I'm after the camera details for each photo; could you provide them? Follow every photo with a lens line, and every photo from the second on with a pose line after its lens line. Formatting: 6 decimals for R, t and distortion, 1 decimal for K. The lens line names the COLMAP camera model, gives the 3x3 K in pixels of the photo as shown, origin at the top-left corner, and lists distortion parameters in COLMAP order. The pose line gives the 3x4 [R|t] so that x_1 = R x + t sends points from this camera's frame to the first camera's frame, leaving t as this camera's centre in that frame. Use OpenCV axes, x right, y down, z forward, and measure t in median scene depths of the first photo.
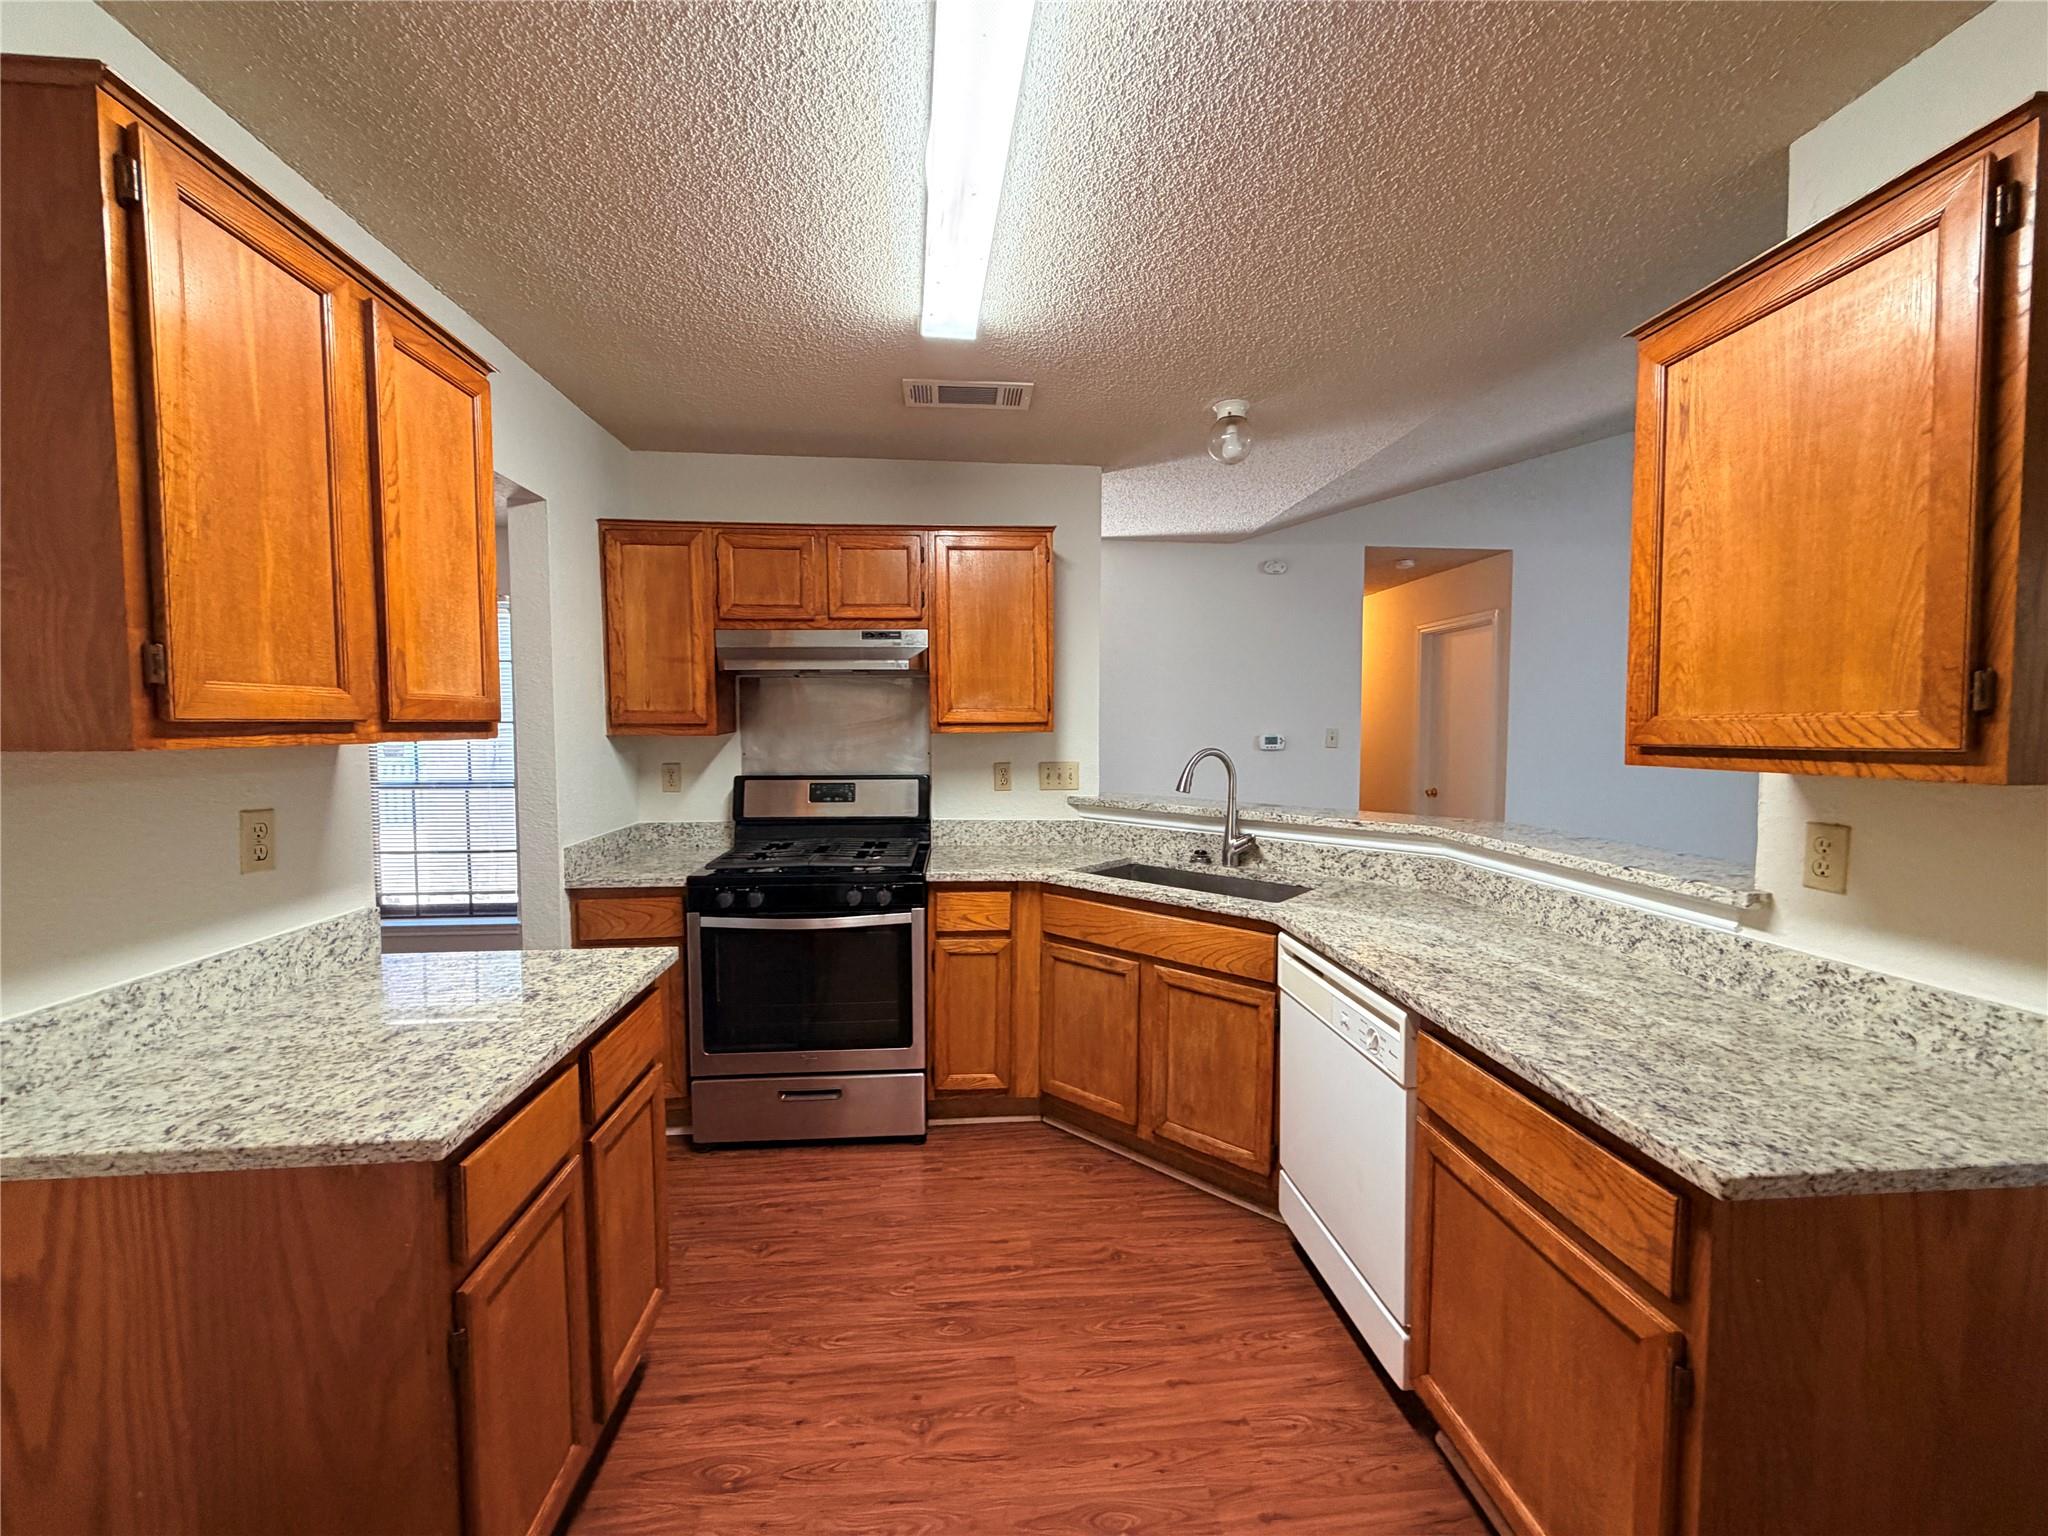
lens RADIAL K [[818.2, 0, 1019.9], [0, 818.2, 770.4], [0, 0, 1]] dist [-0.001174, 0.000256]
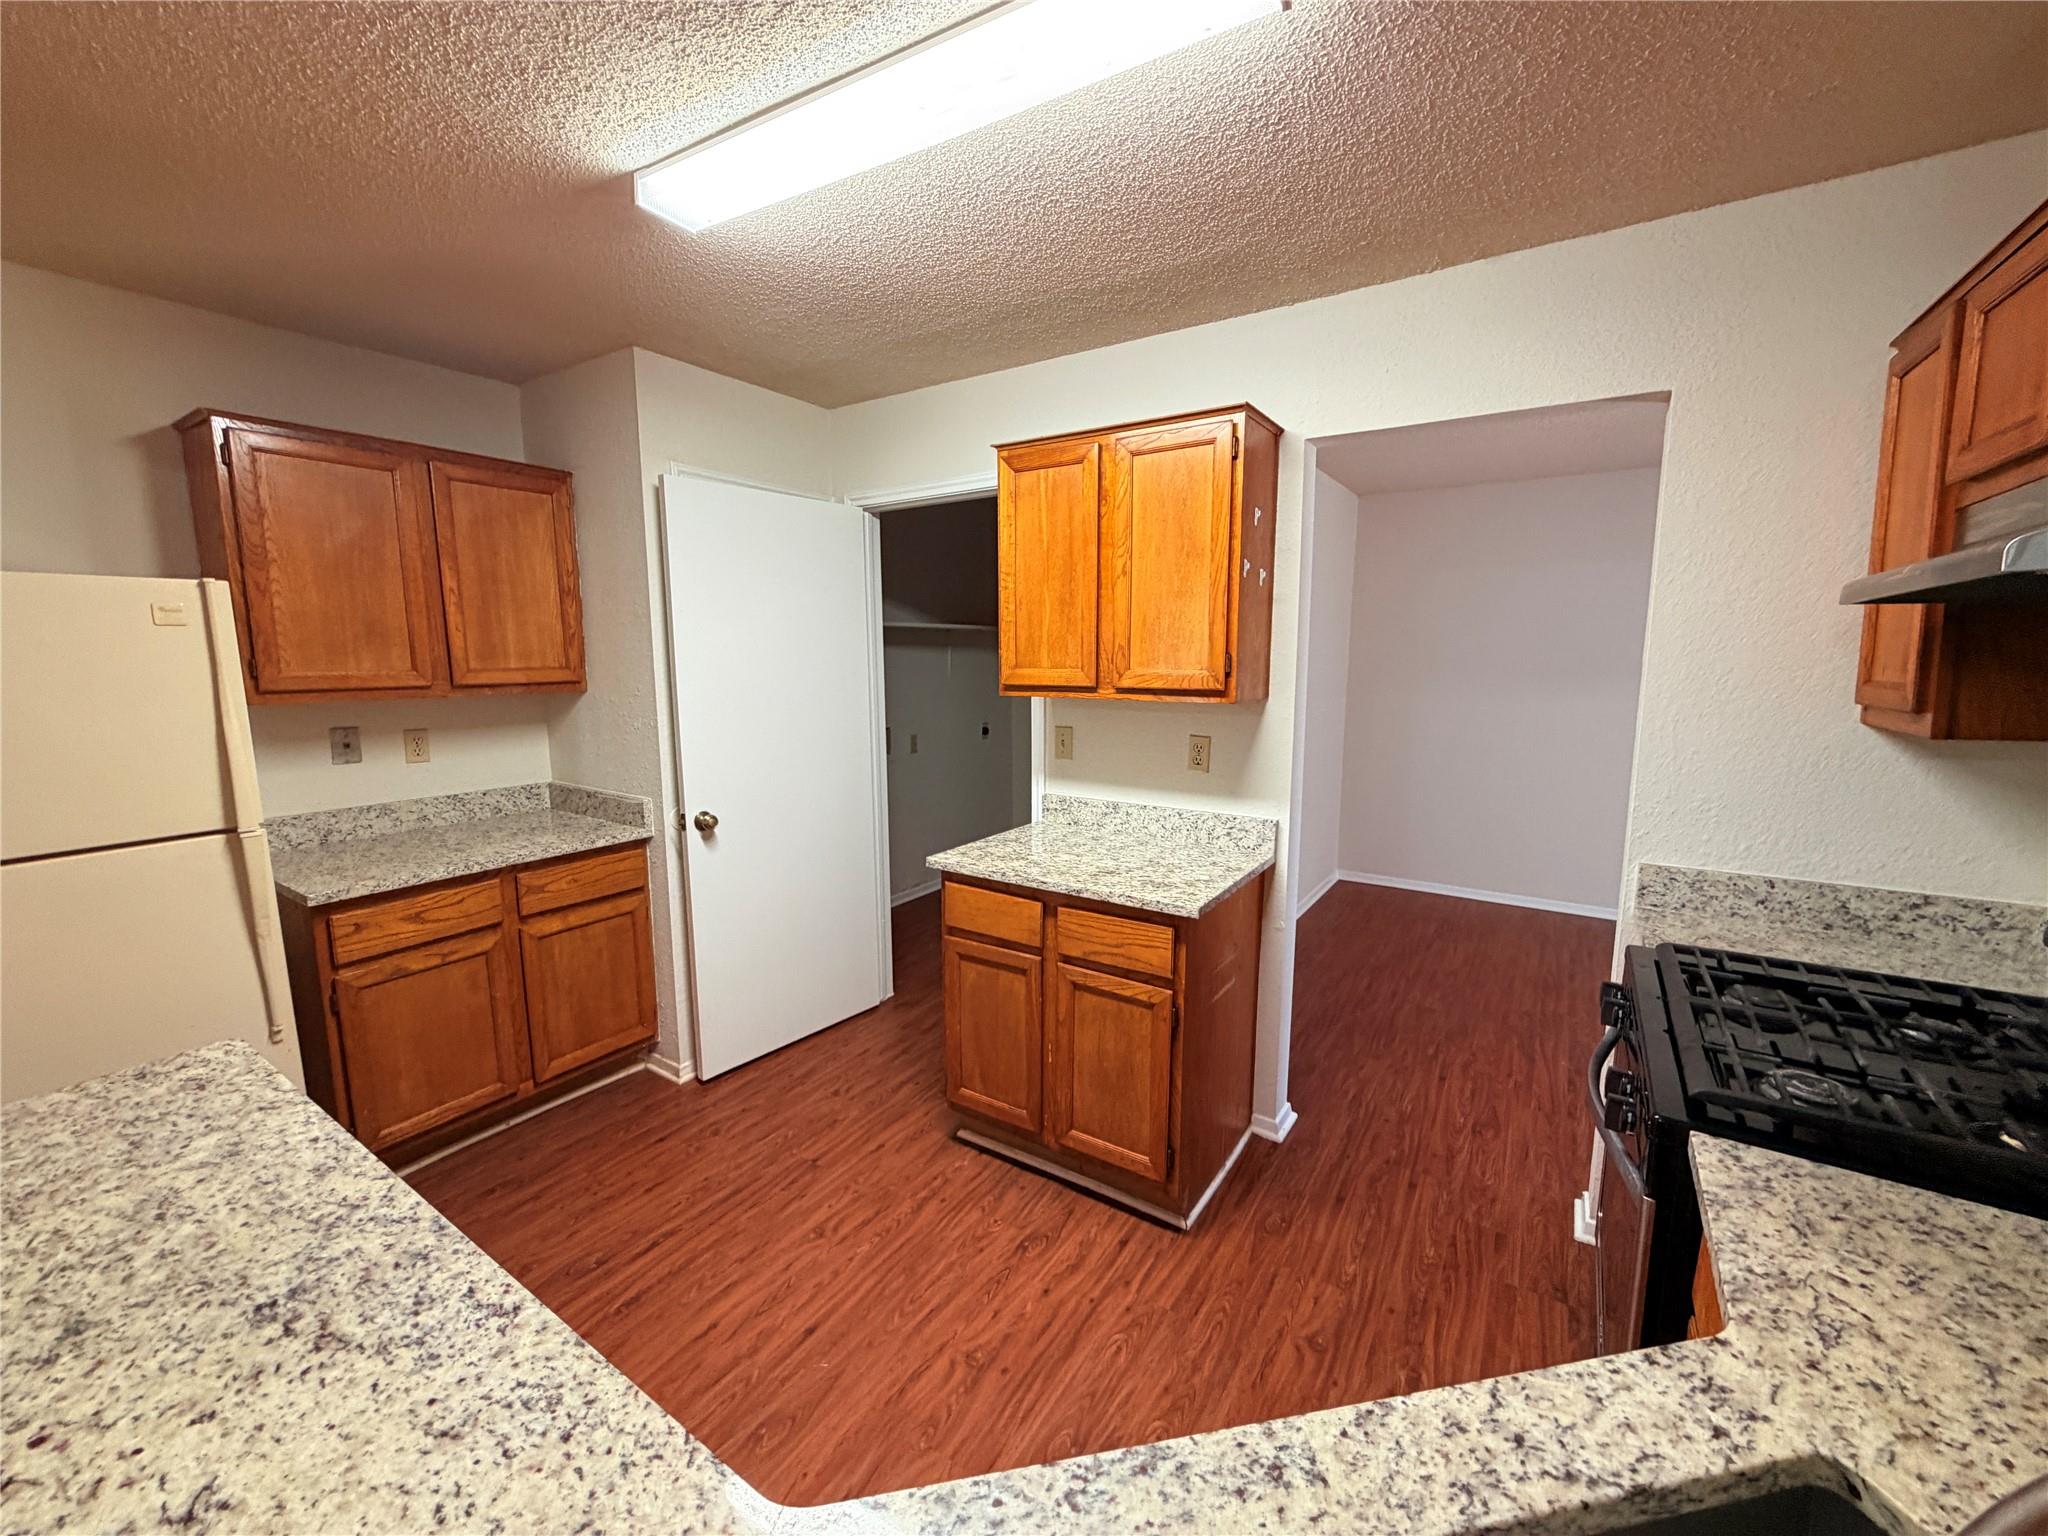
lens RADIAL K [[818.2, 0, 1021.5], [0, 818.2, 770.9], [0, 0, 1]] dist [-0.001174, 0.000256]
pose [[-0.620442, 0.113264, -0.776030, 0.757524], [-0.045658, 0.982621, 0.179921, -0.200188], [0.782922, 0.147062, -0.604488, 2.038787]]
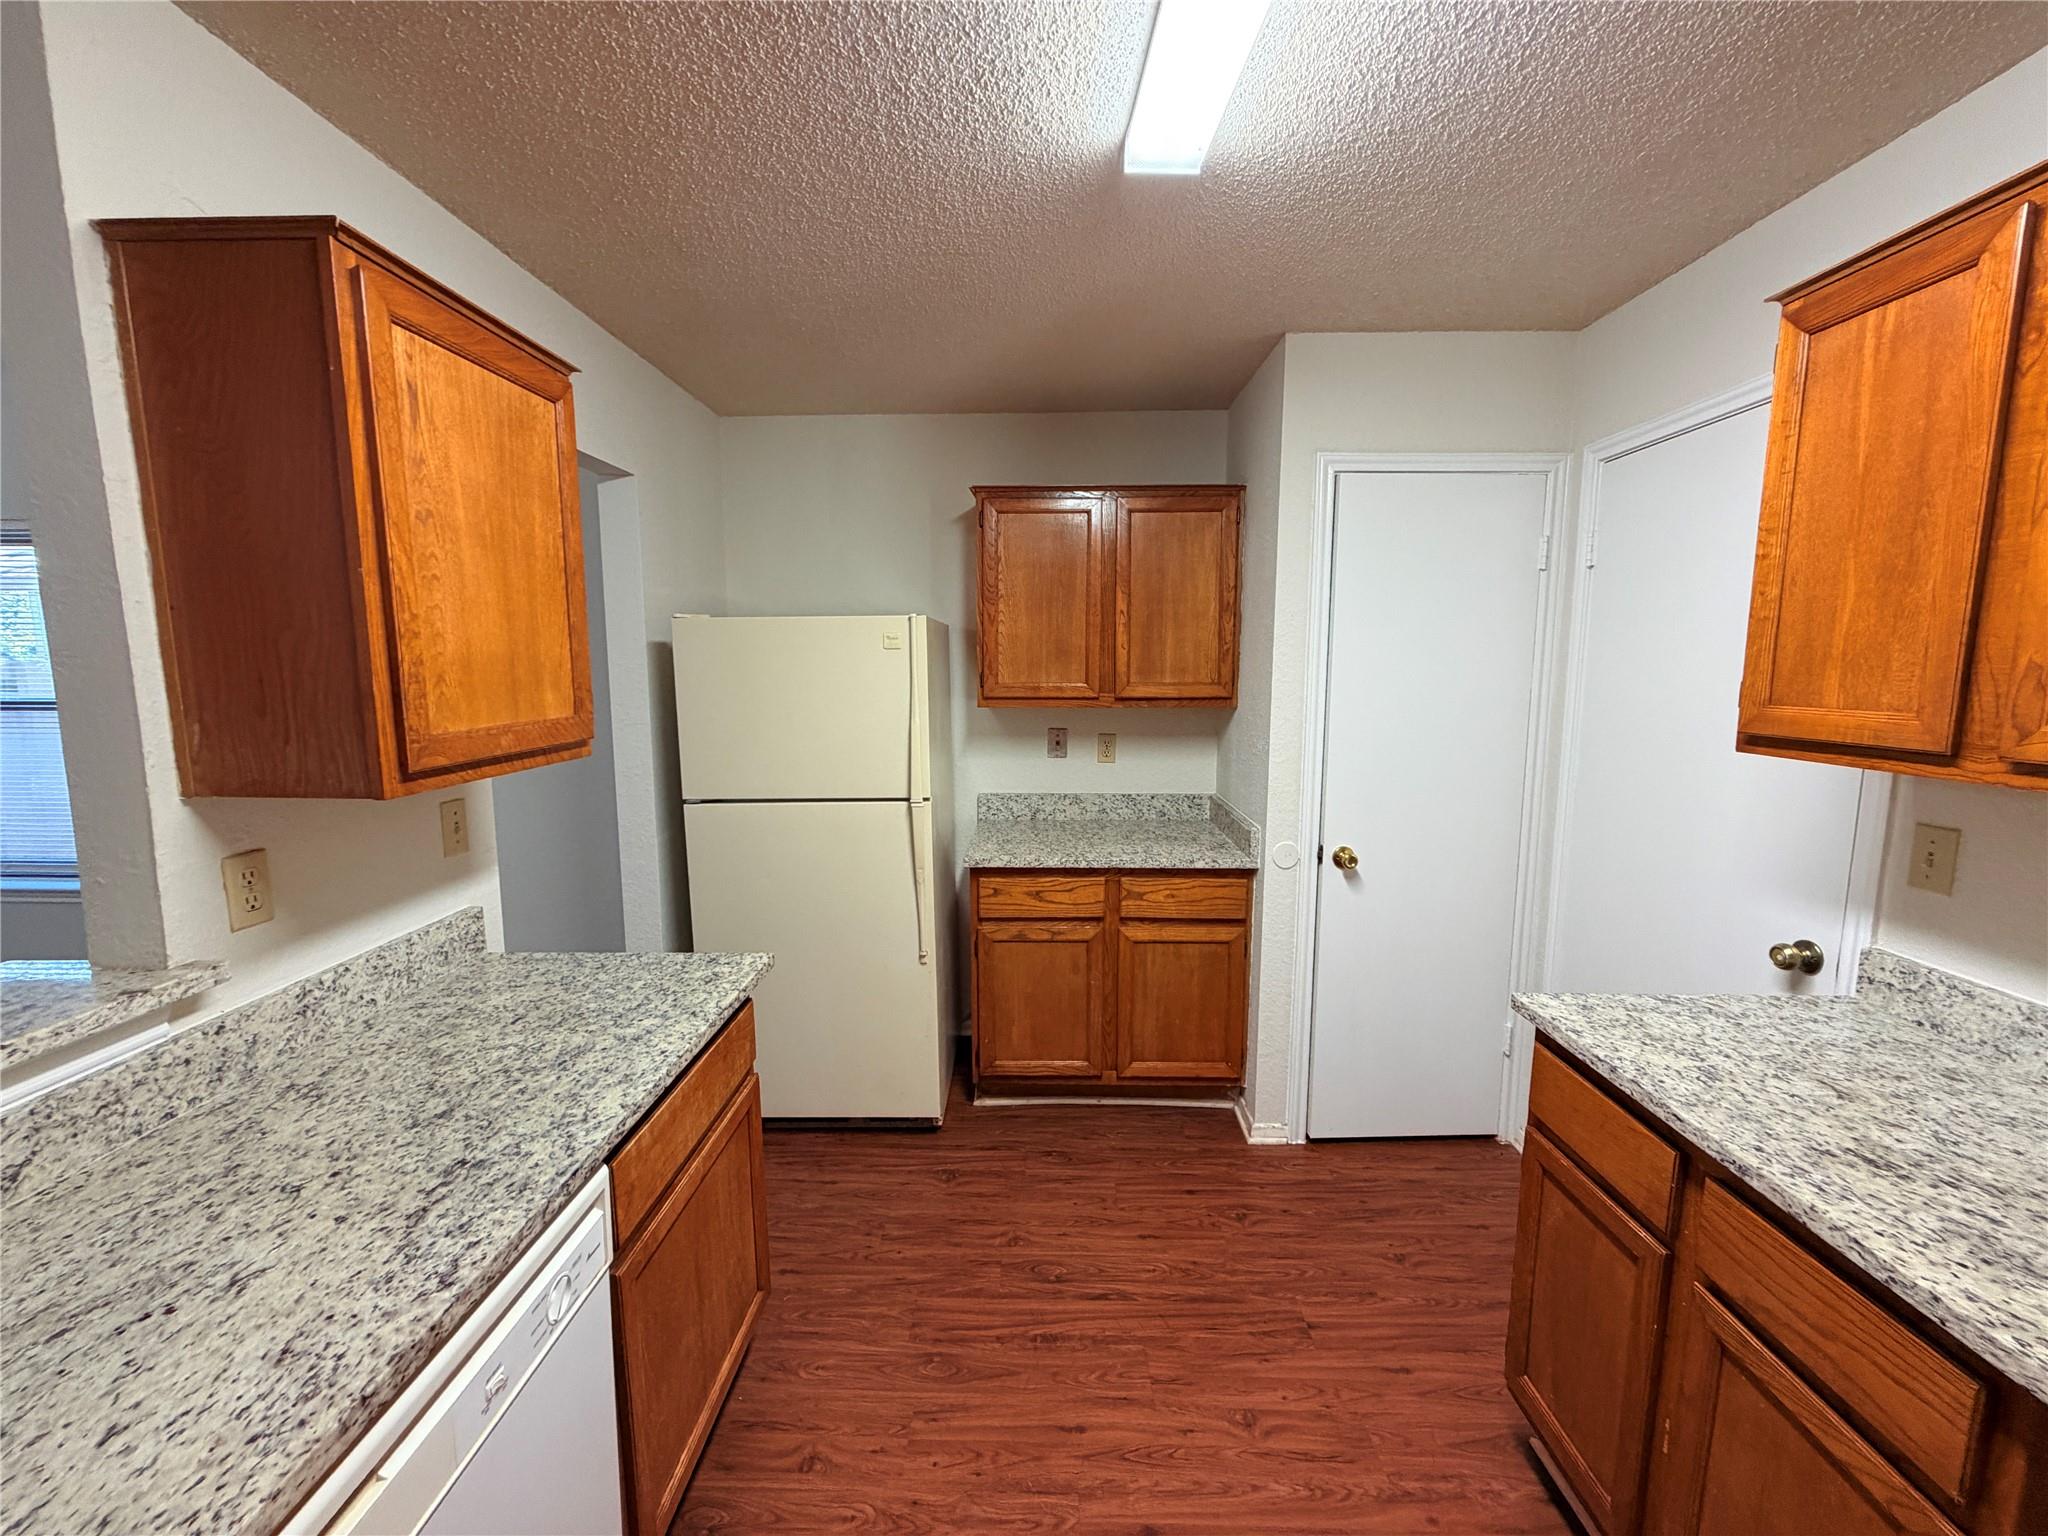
lens RADIAL K [[818.2, 0, 1019.6], [0, 818.2, 768.8], [0, 0, 1]] dist [-0.001174, 0.000256]
pose [[-0.994292, -0.016067, 0.105481, 0.057613], [0.003841, 0.982568, 0.185866, -0.207639], [-0.106628, 0.185210, -0.976897, 1.953488]]
